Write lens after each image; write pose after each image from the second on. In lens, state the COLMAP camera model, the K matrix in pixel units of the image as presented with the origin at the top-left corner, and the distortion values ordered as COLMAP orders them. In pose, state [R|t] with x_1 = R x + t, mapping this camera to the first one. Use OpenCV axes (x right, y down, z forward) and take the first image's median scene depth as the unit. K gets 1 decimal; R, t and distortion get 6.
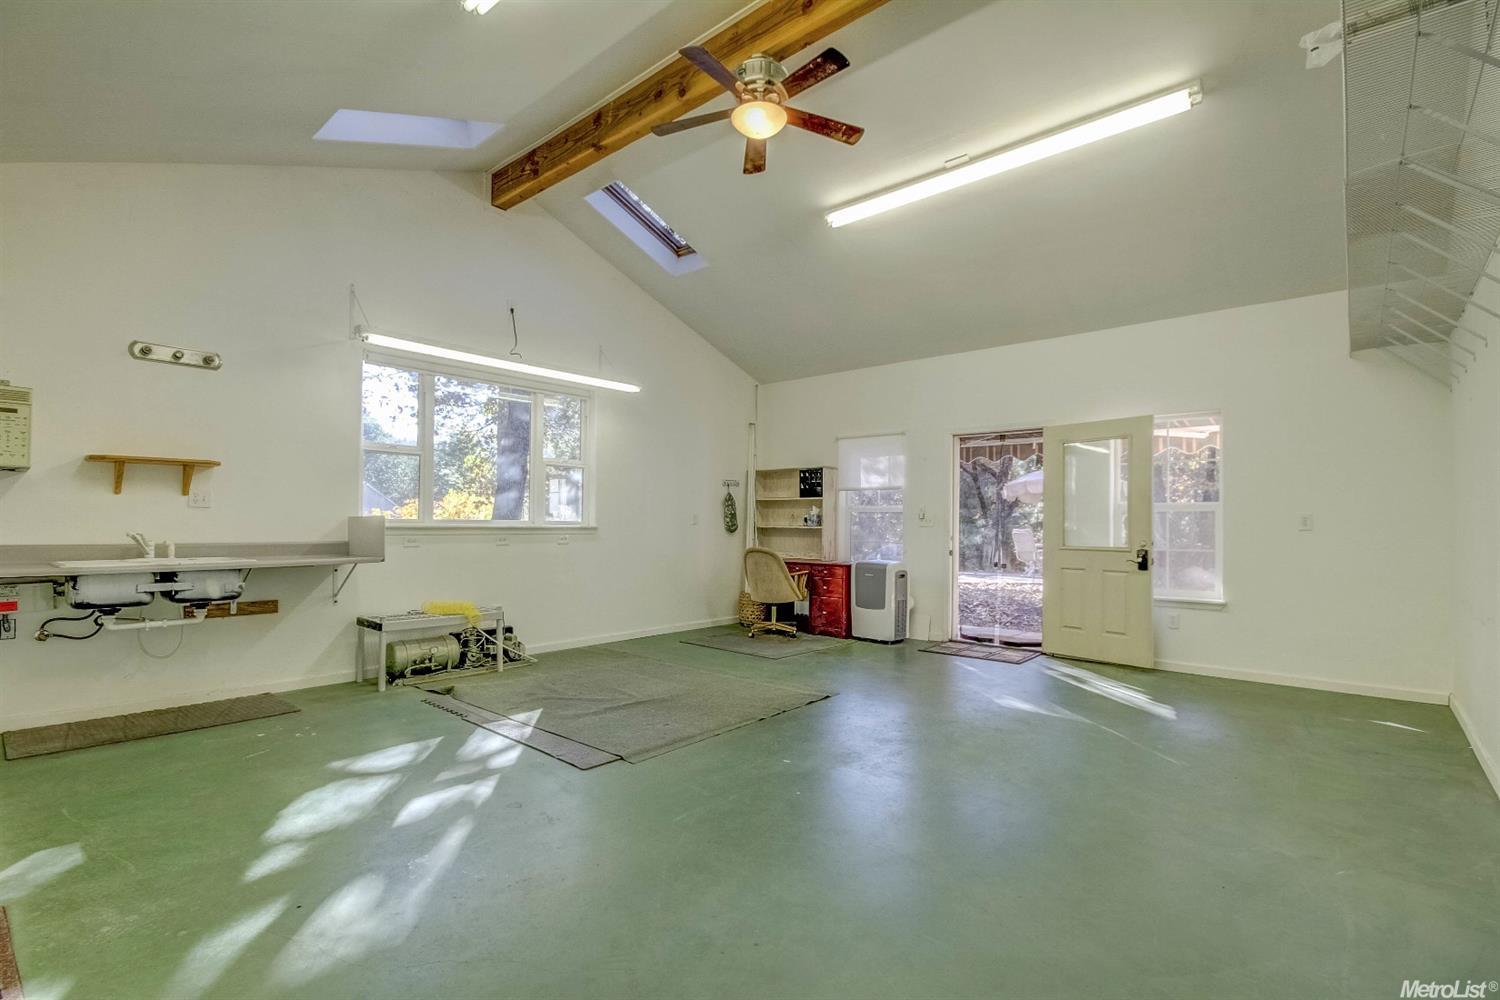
lens RADIAL K [[696.8, 0, 739.0], [0, 696.8, 506.6], [0, 0, 1]] dist [-0.000755, -0.003506]
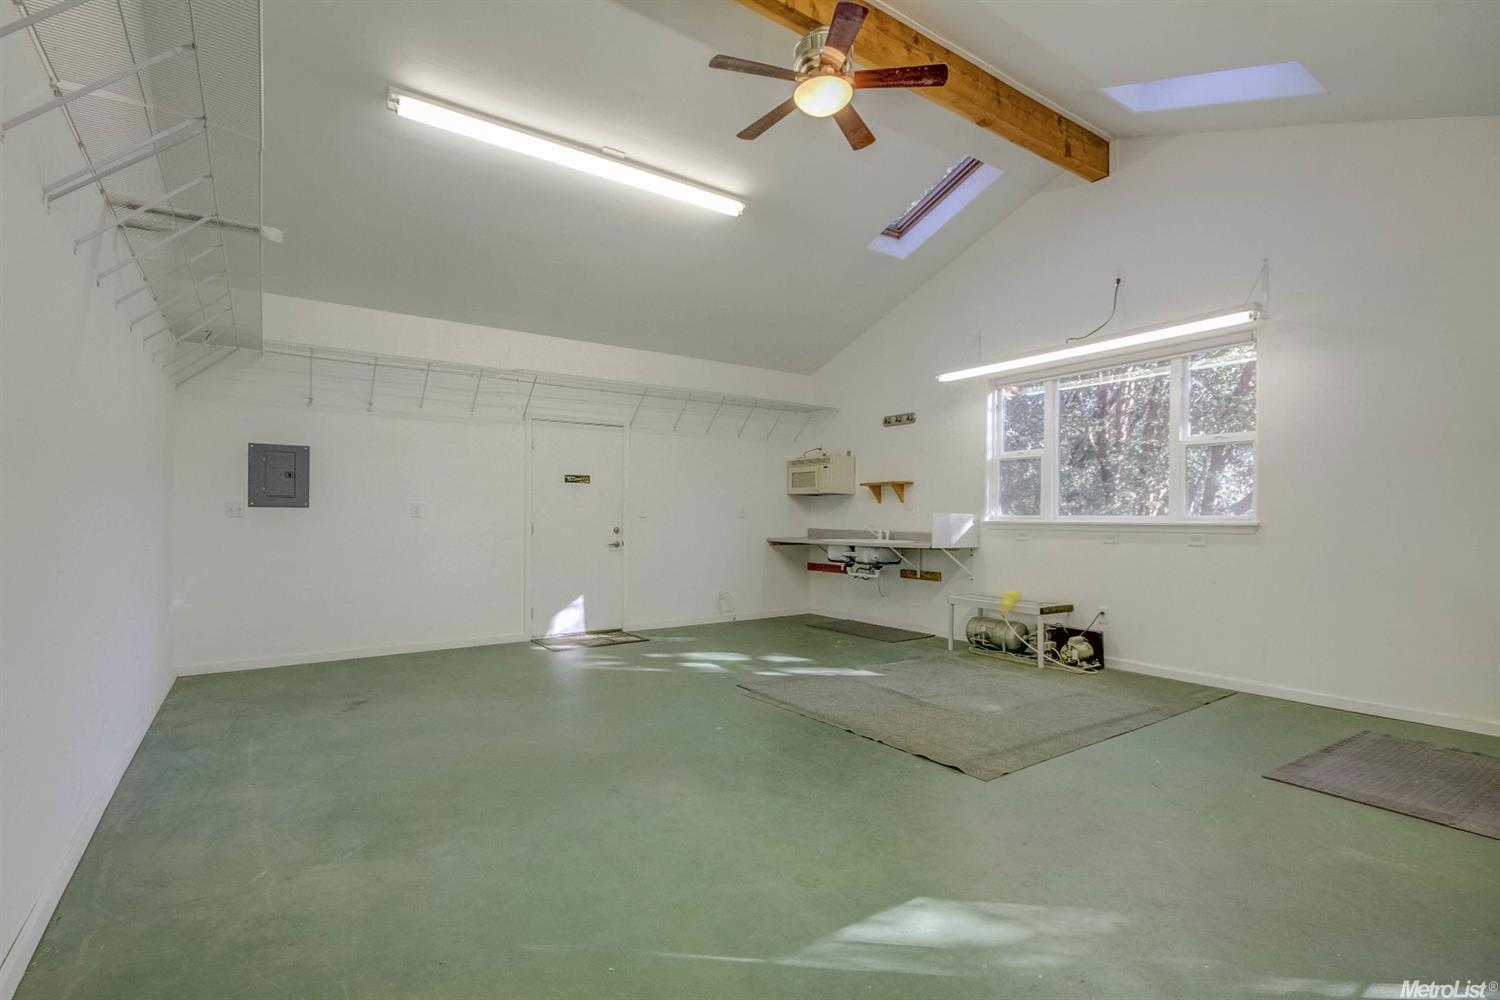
lens RADIAL K [[696.8, 0, 738.4], [0, 696.8, 505.6], [0, 0, 1]] dist [-0.000755, -0.003506]
pose [[-0.246784, -0.025152, -0.968744, 0.916500], [0.018560, 0.999357, -0.030675, 0.034791], [0.968893, -0.025550, -0.246159, 1.046937]]
